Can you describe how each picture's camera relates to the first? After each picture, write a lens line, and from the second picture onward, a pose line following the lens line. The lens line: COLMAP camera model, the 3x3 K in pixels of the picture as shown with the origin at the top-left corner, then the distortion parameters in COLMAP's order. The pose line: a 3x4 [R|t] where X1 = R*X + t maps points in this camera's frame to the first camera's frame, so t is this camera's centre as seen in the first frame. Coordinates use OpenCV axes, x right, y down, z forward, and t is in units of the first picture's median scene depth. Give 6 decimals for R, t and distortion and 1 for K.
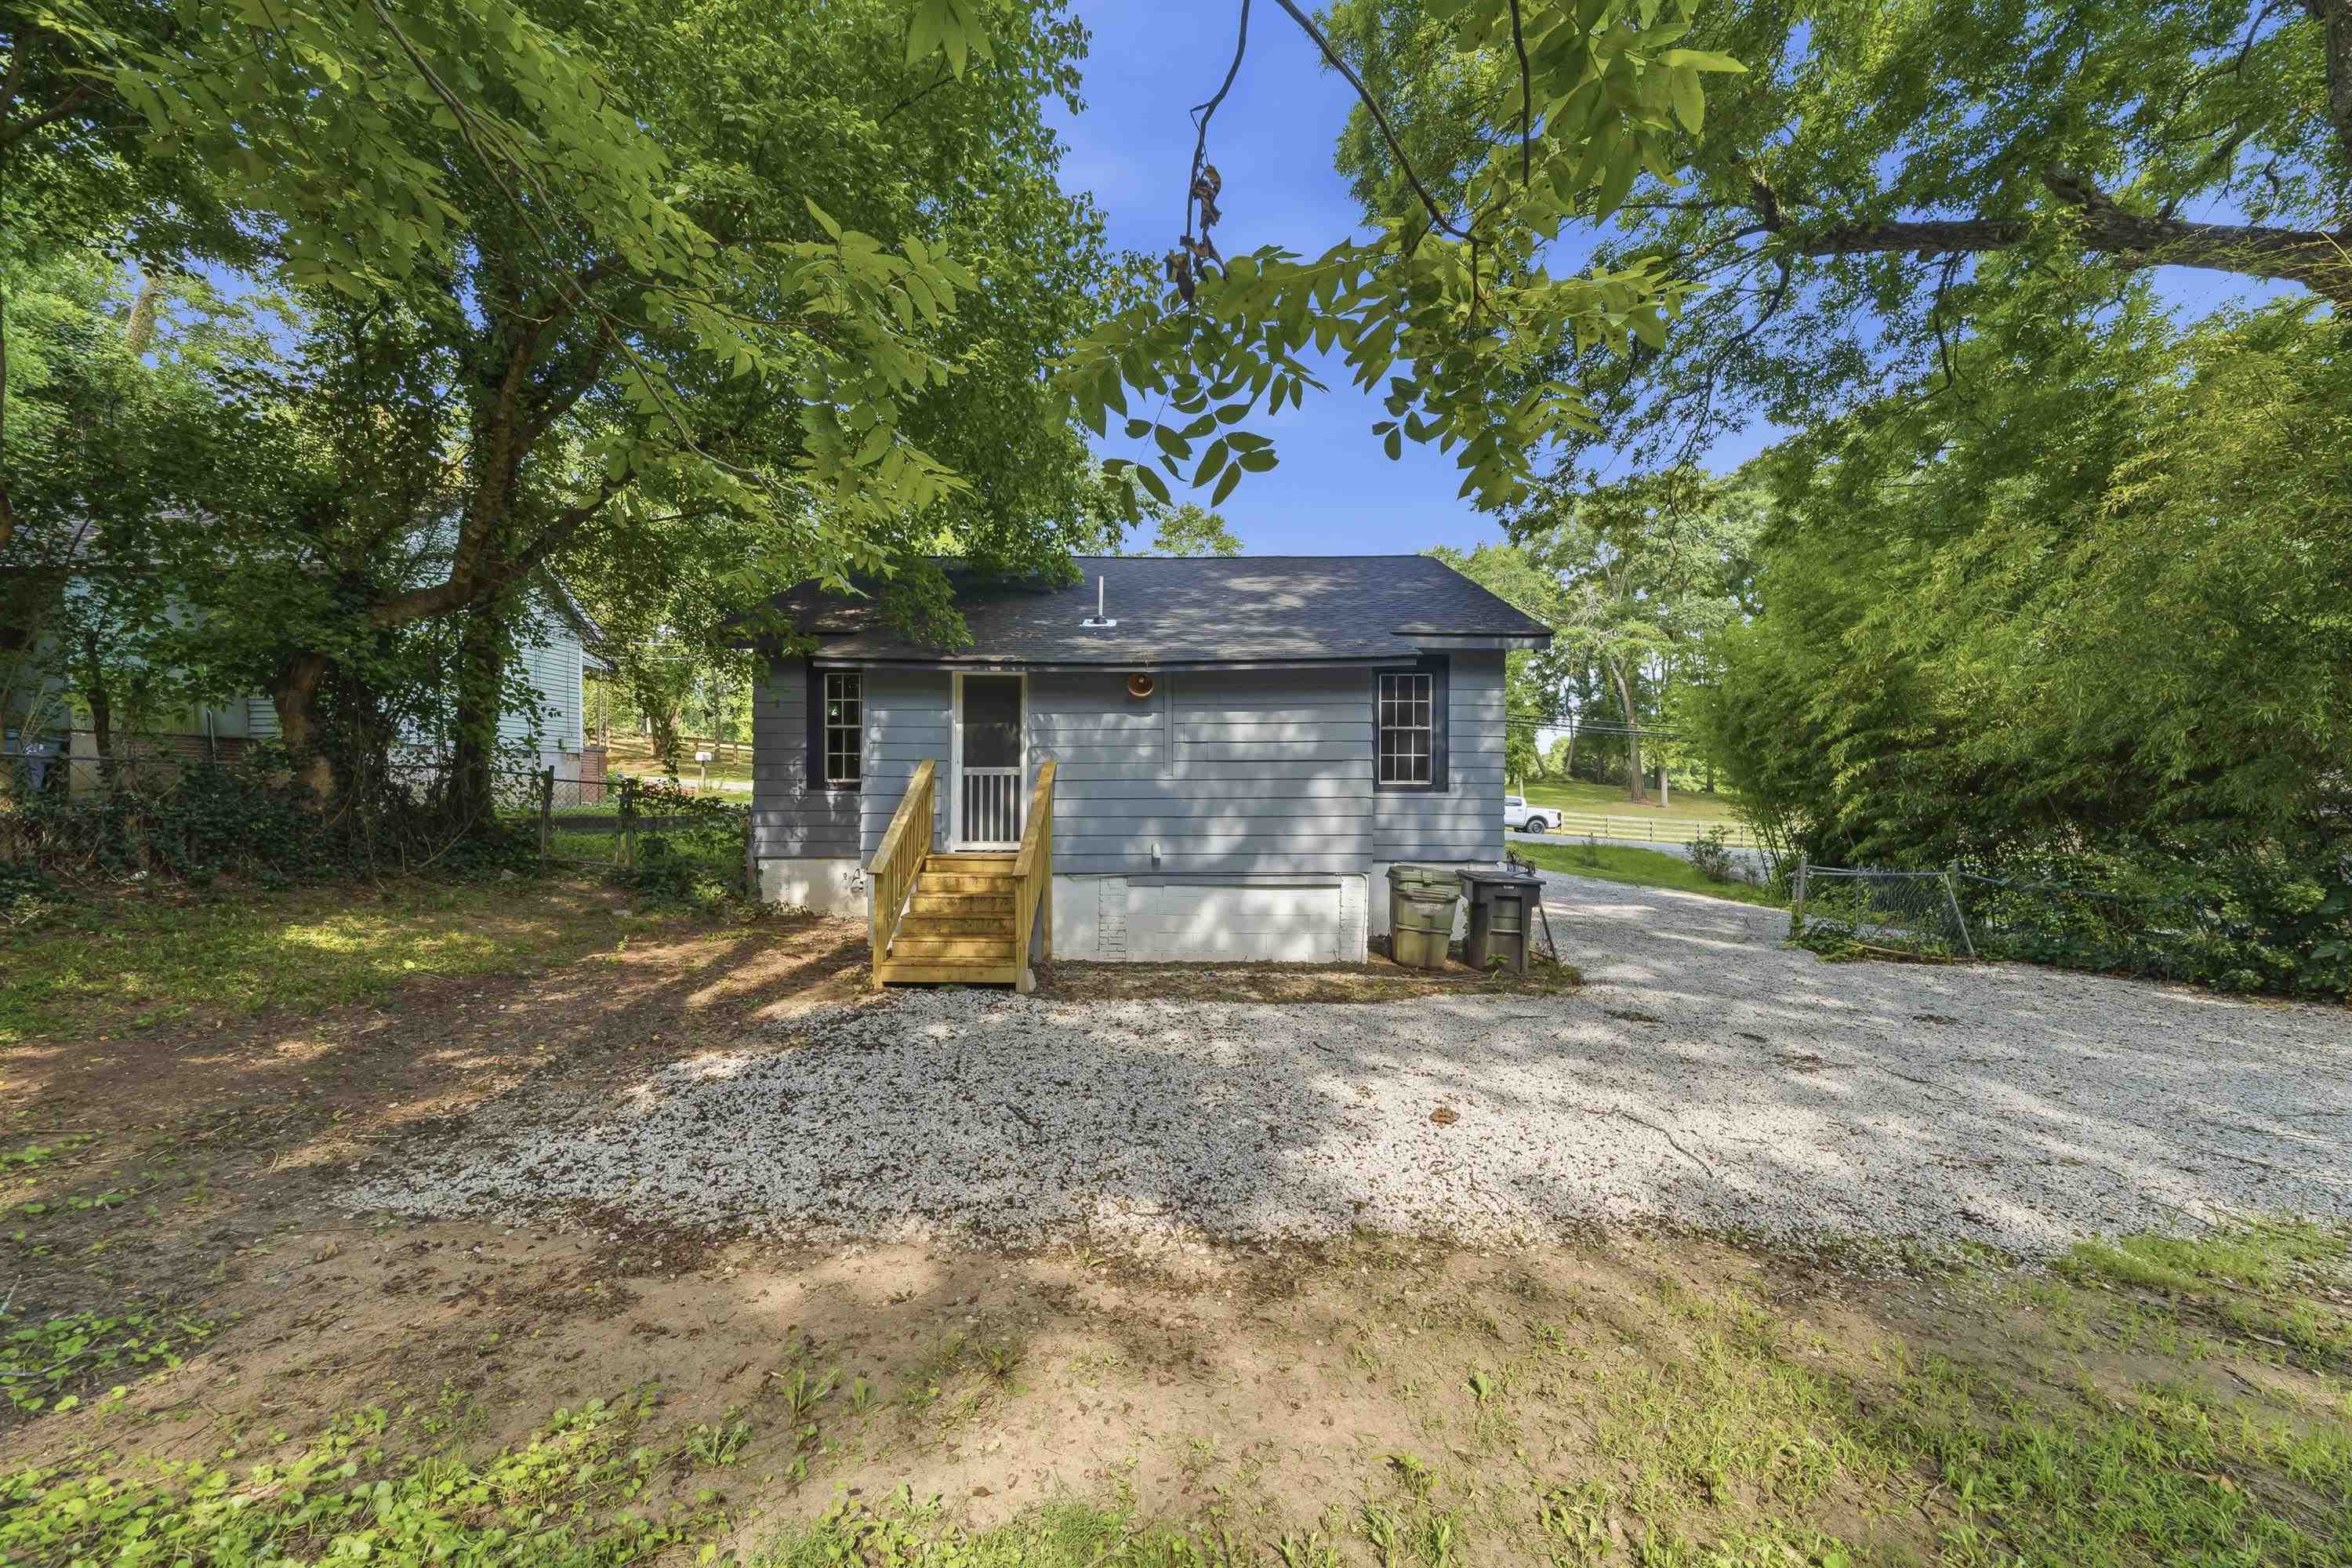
lens RADIAL K [[833.0, 0, 1176.0], [0, 833.0, 784.0], [0, 0, 1]] dist [-0.006245, -0.000014]
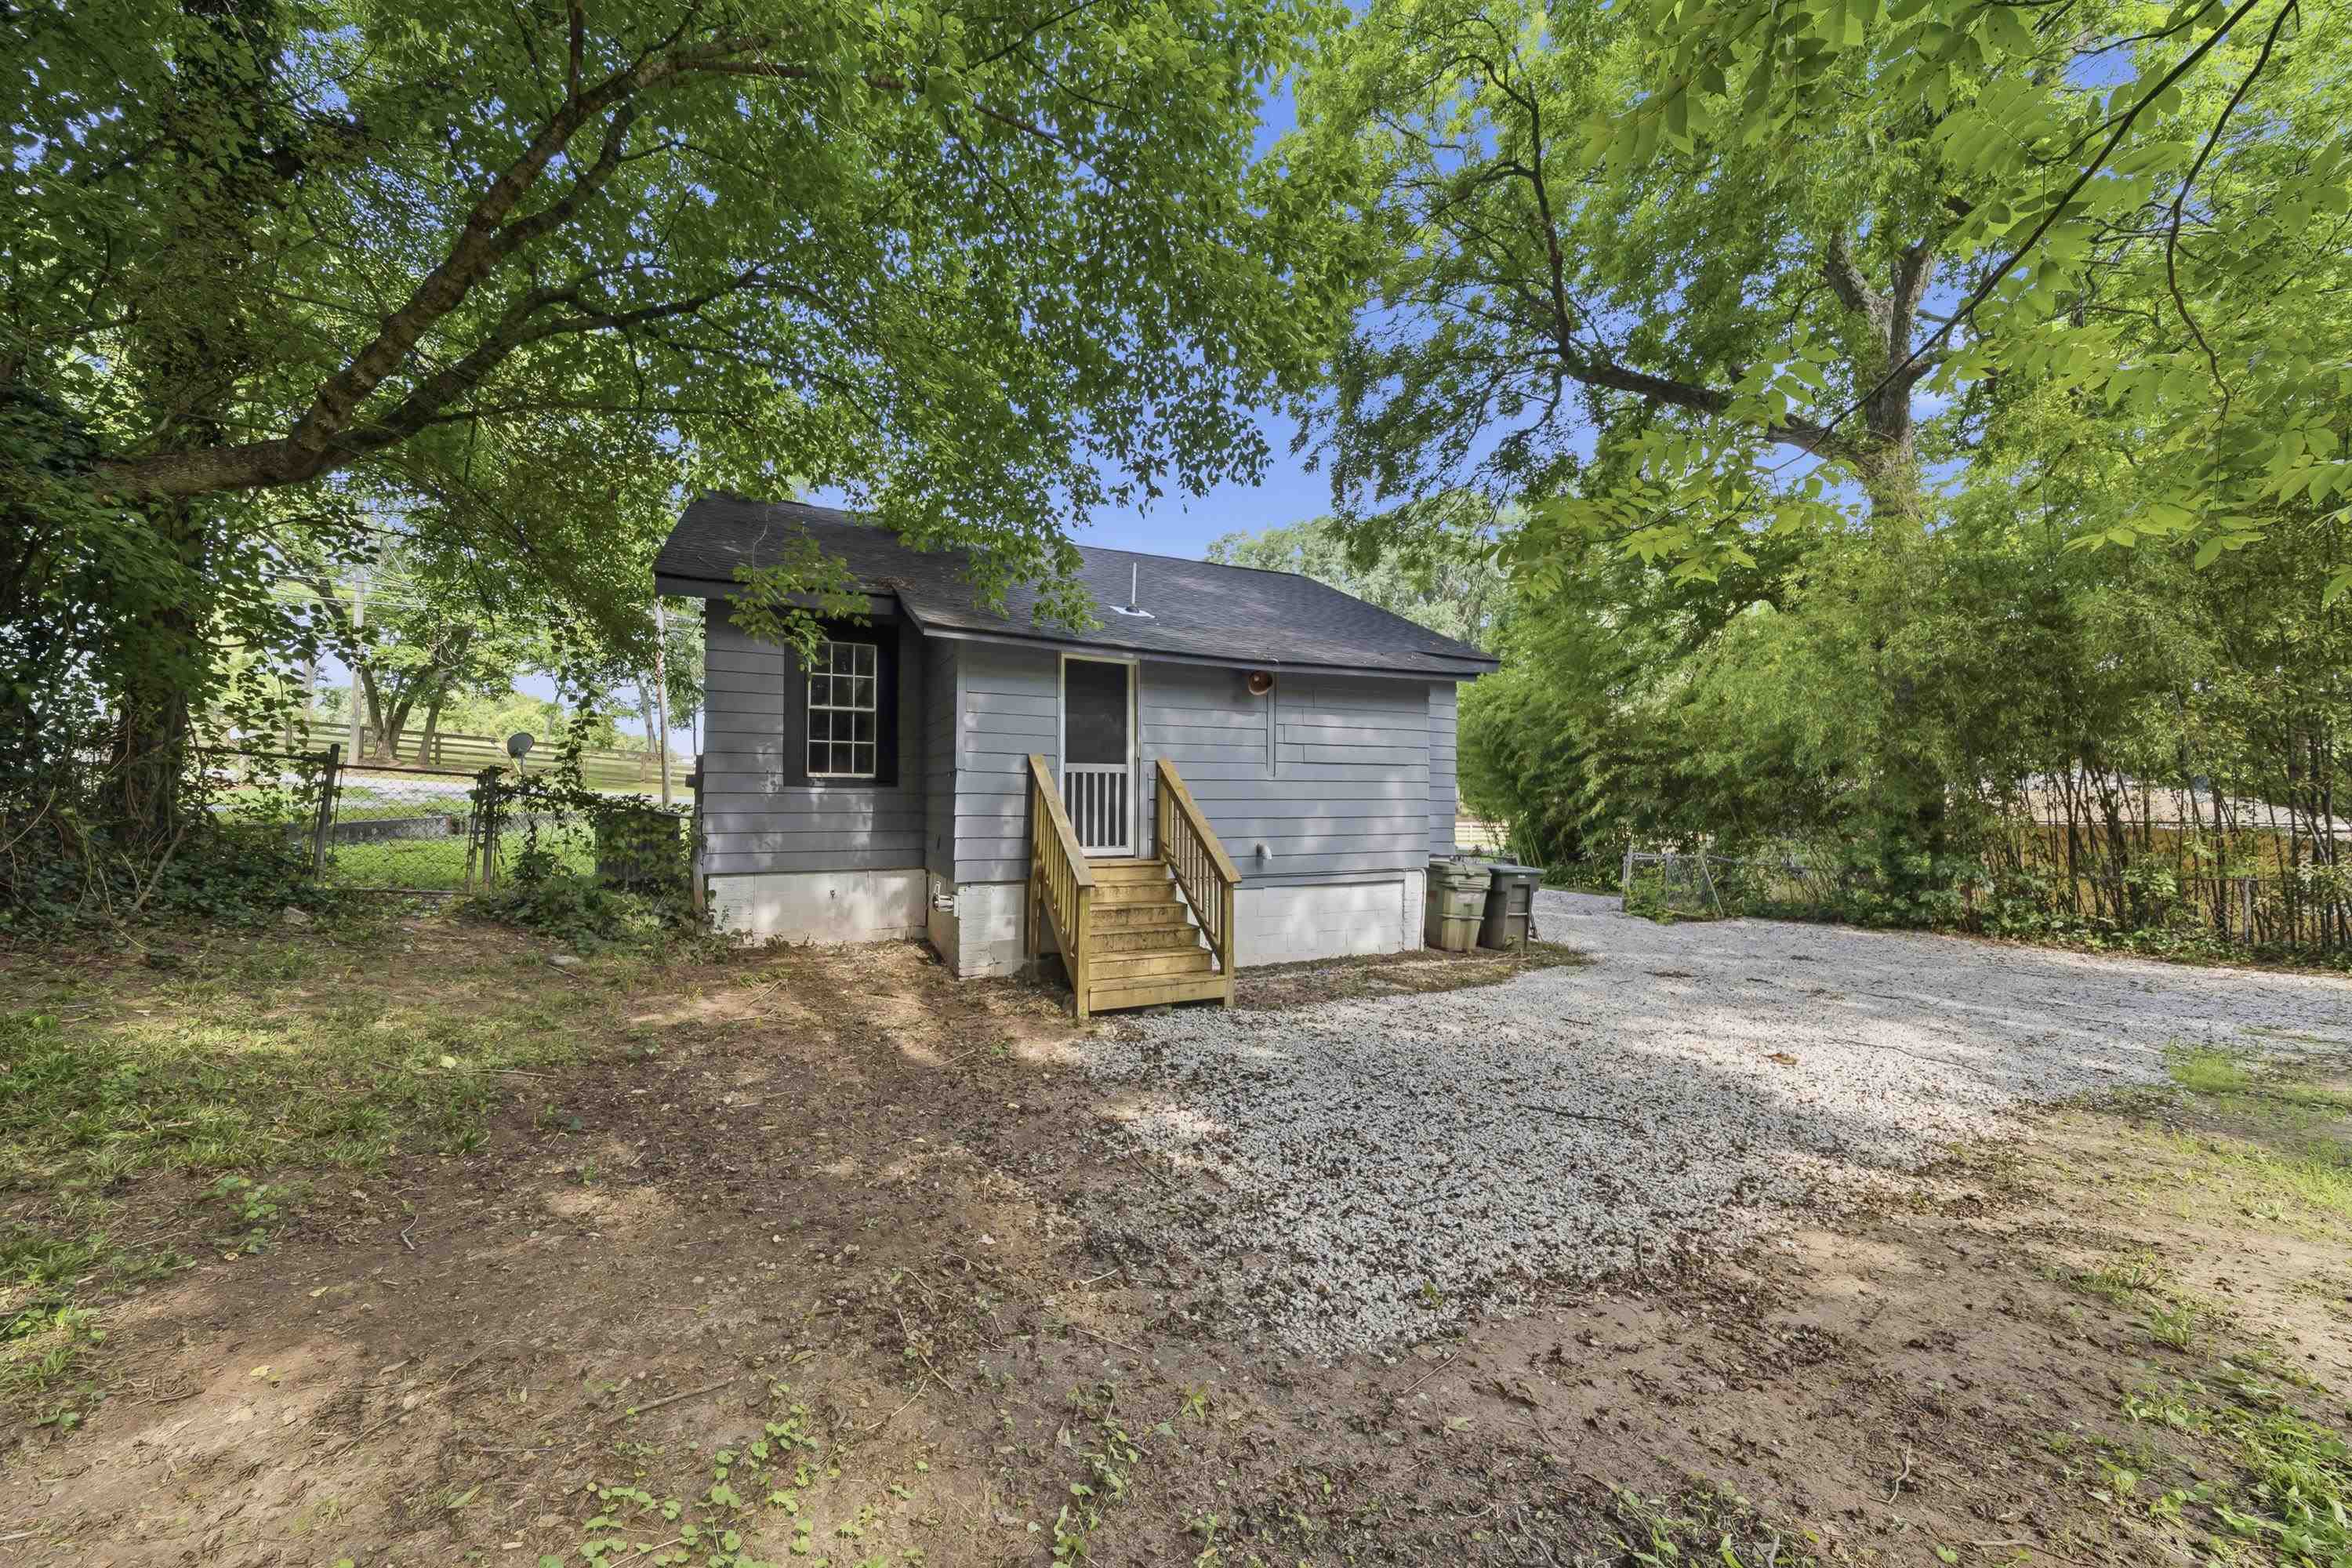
lens RADIAL K [[843.2, 0, 1176.0], [0, 843.2, 784.0], [0, 0, 1]] dist [-0.010305, -0.000037]
pose [[0.901257, 0.011318, 0.433137, -0.545007], [-0.011328, 0.999933, -0.002558, 0.002916], [-0.433137, -0.002602, 0.901324, 0.145838]]
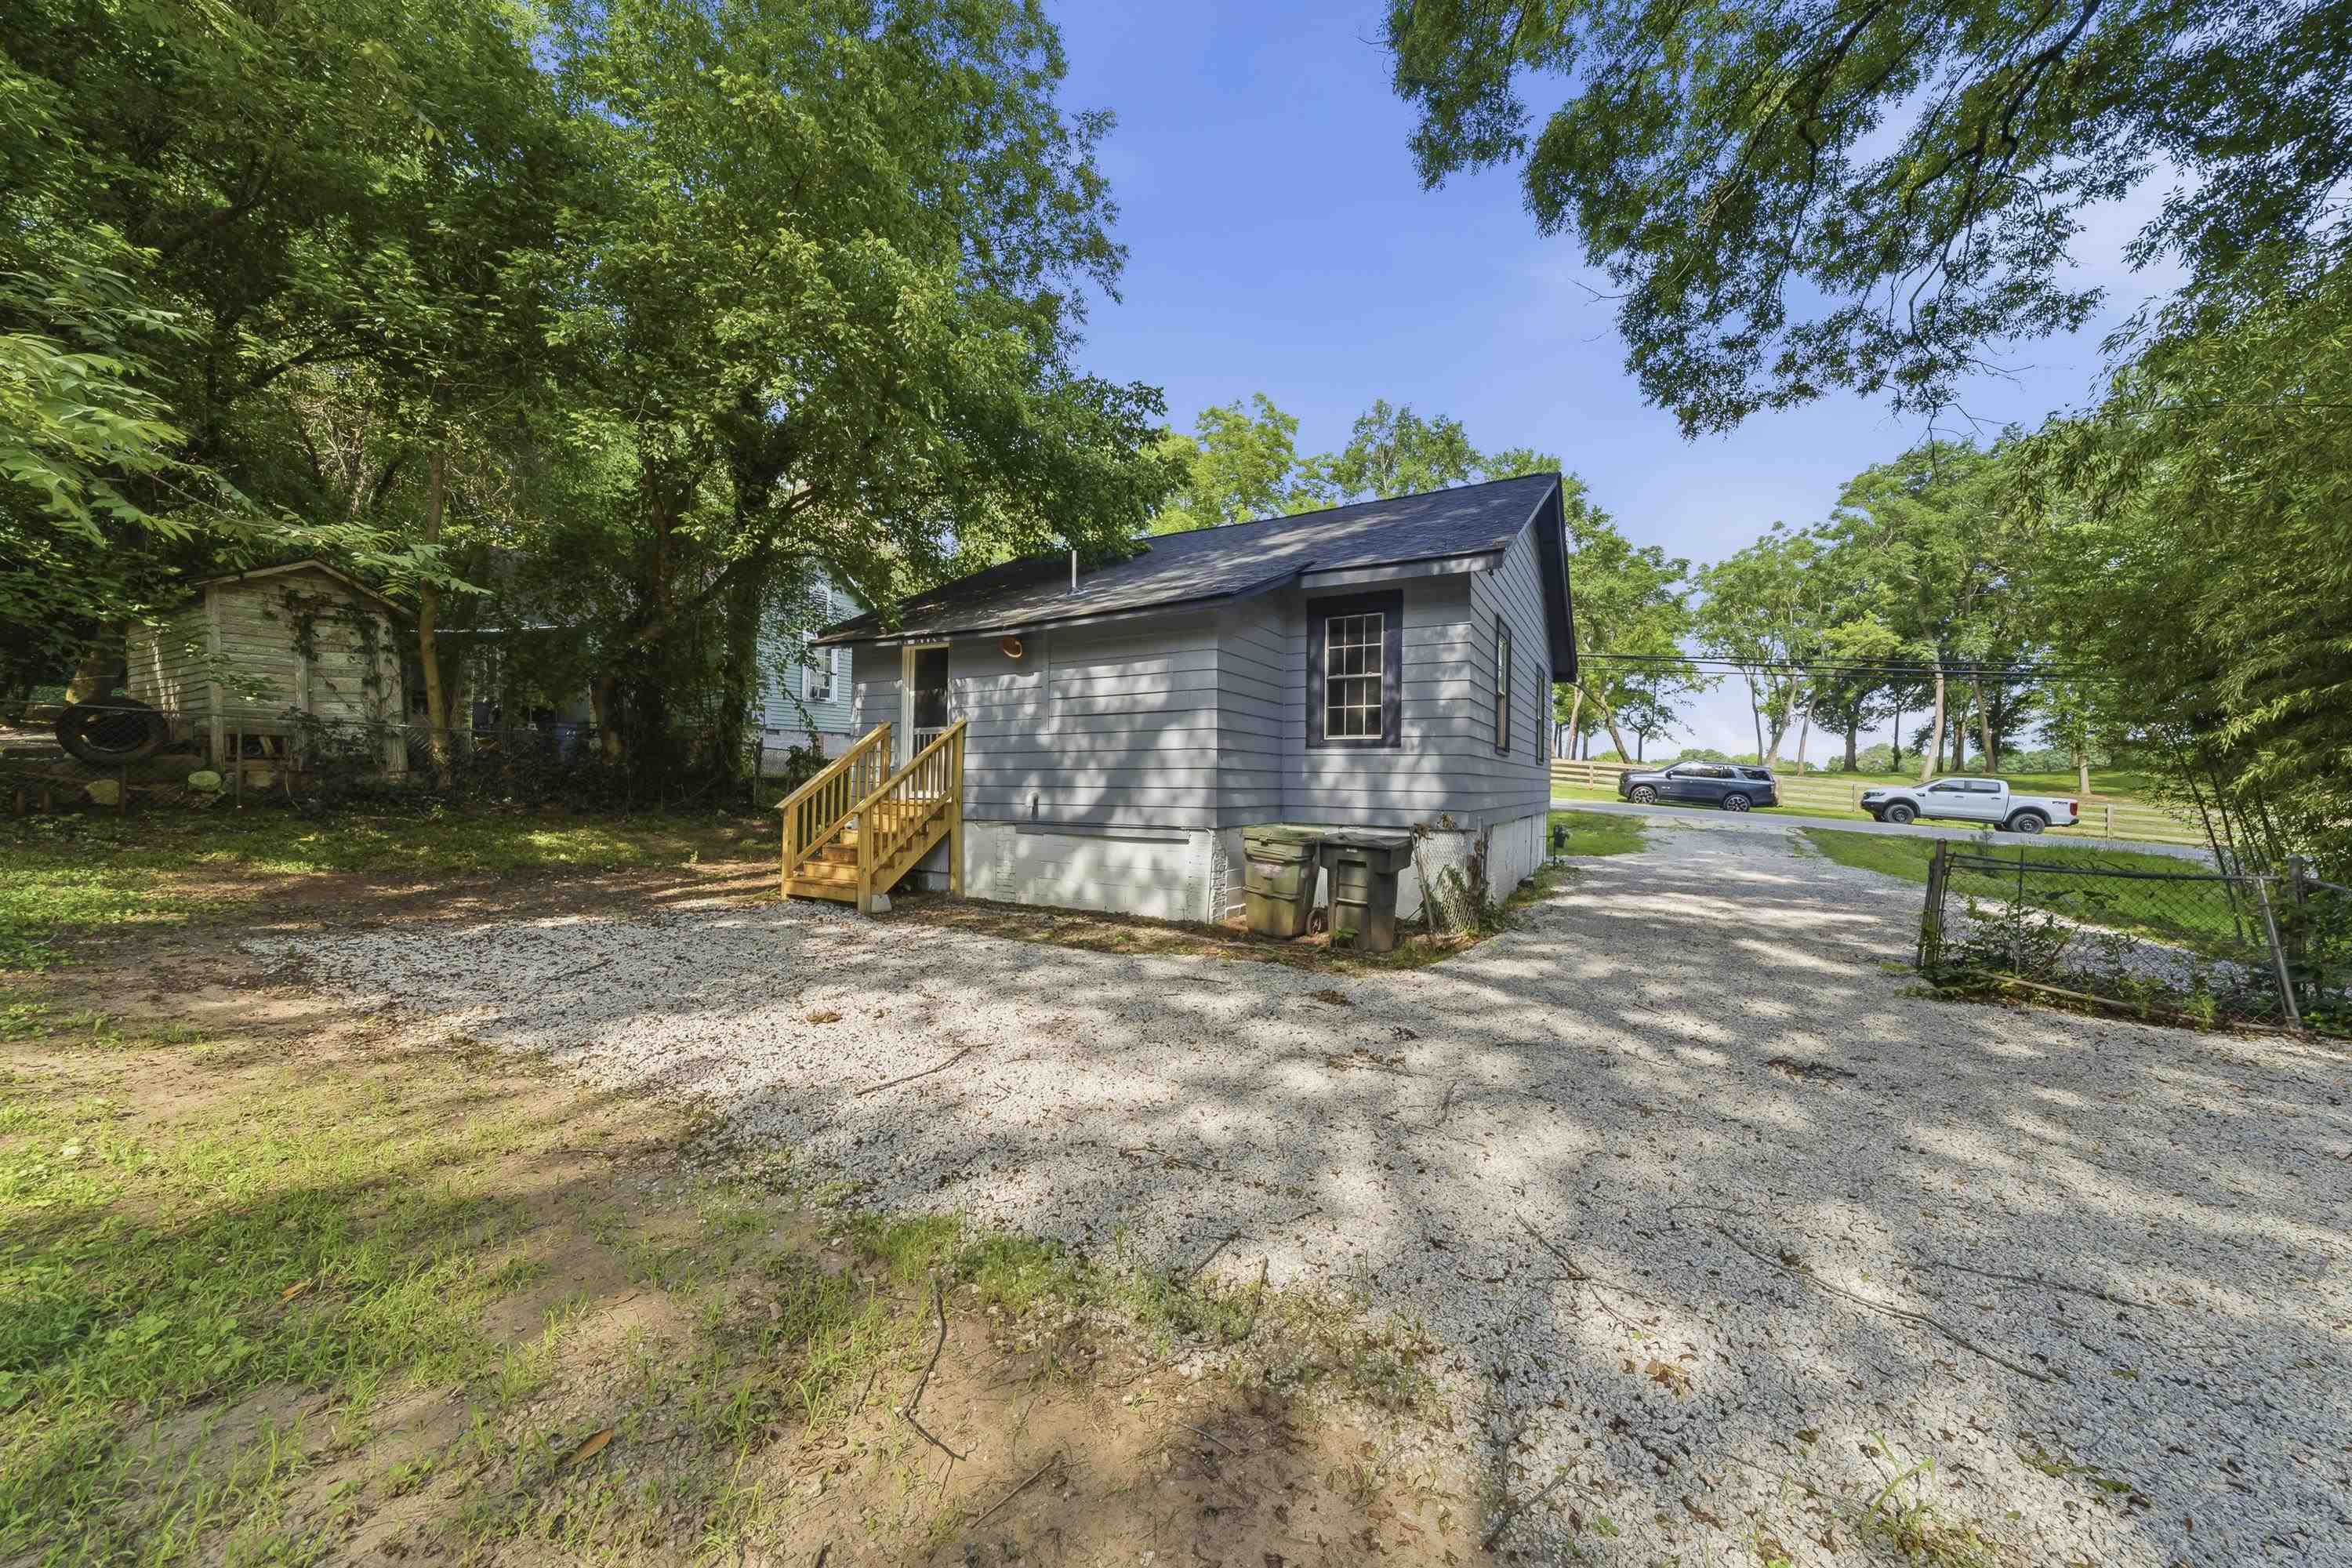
lens RADIAL K [[843.2, 0, 1176.0], [0, 843.2, 784.0], [0, 0, 1]] dist [-0.010305, -0.000037]
pose [[0.868653, 0.007622, -0.495363, 0.667298], [-0.001173, 0.999910, 0.013329, 0.043088], [0.495420, -0.010997, 0.868584, 0.151605]]
